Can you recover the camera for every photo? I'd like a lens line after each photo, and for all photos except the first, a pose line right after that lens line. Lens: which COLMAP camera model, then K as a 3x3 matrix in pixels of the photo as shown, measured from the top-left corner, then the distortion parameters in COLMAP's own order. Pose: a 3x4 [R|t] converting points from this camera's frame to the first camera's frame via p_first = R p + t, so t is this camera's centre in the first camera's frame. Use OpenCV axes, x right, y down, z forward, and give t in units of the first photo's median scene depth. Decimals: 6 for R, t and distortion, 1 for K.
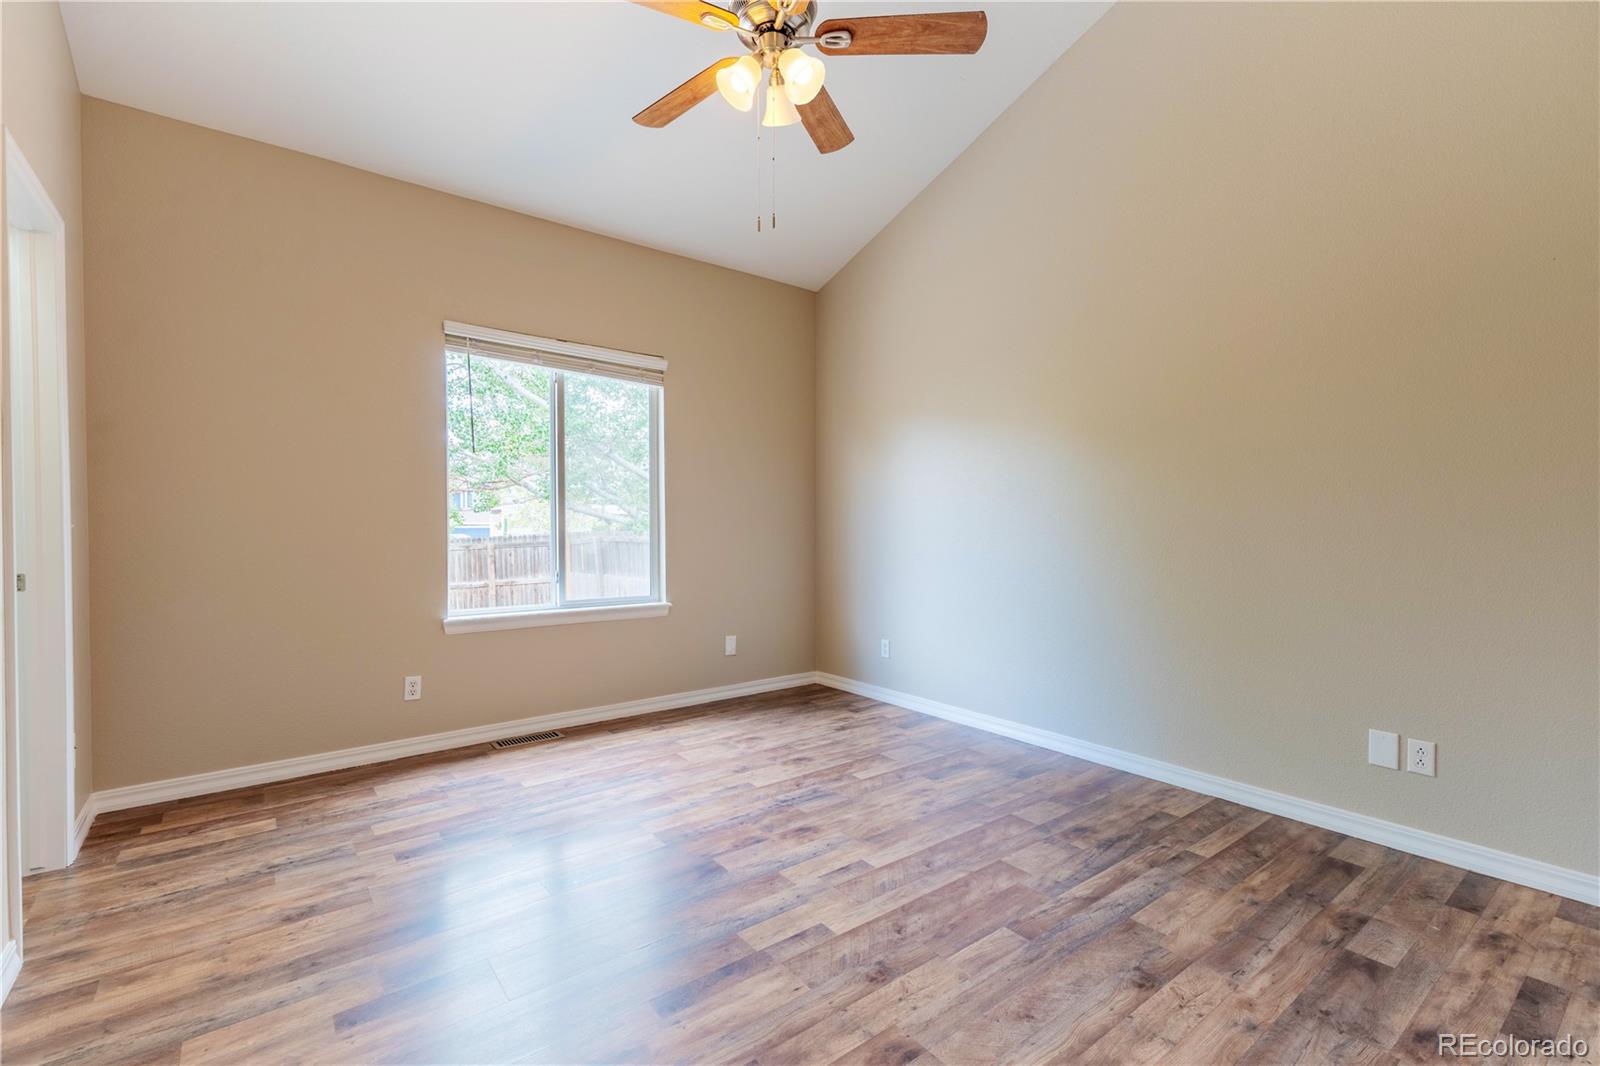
lens RADIAL K [[702.1, 0, 797.9], [0, 702.1, 536.3], [0, 0, 1]] dist [0.047938, -0.014604]
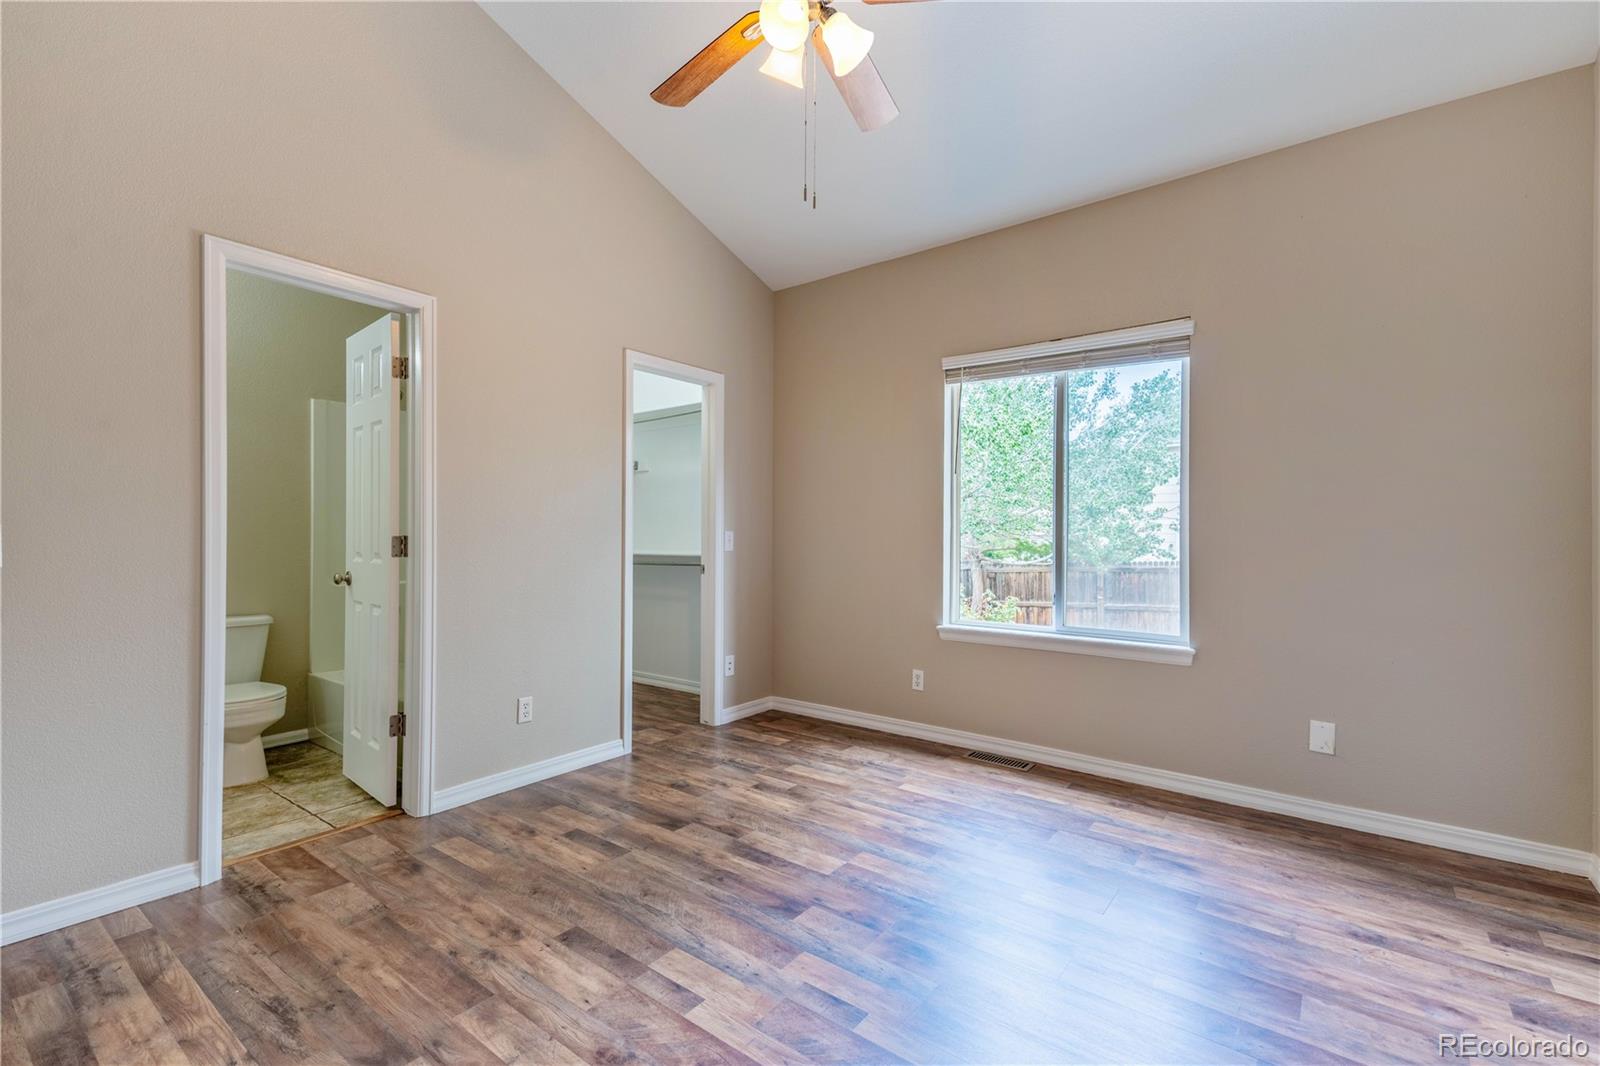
lens RADIAL K [[702.1, 0, 797.9], [0, 702.1, 536.3], [0, 0, 1]] dist [0.047938, -0.014604]
pose [[0.254691, -0.001897, -0.967021, 0.519677], [-0.021073, 0.999750, -0.007511, -0.009840], [0.966793, 0.022291, 0.254588, 0.501749]]
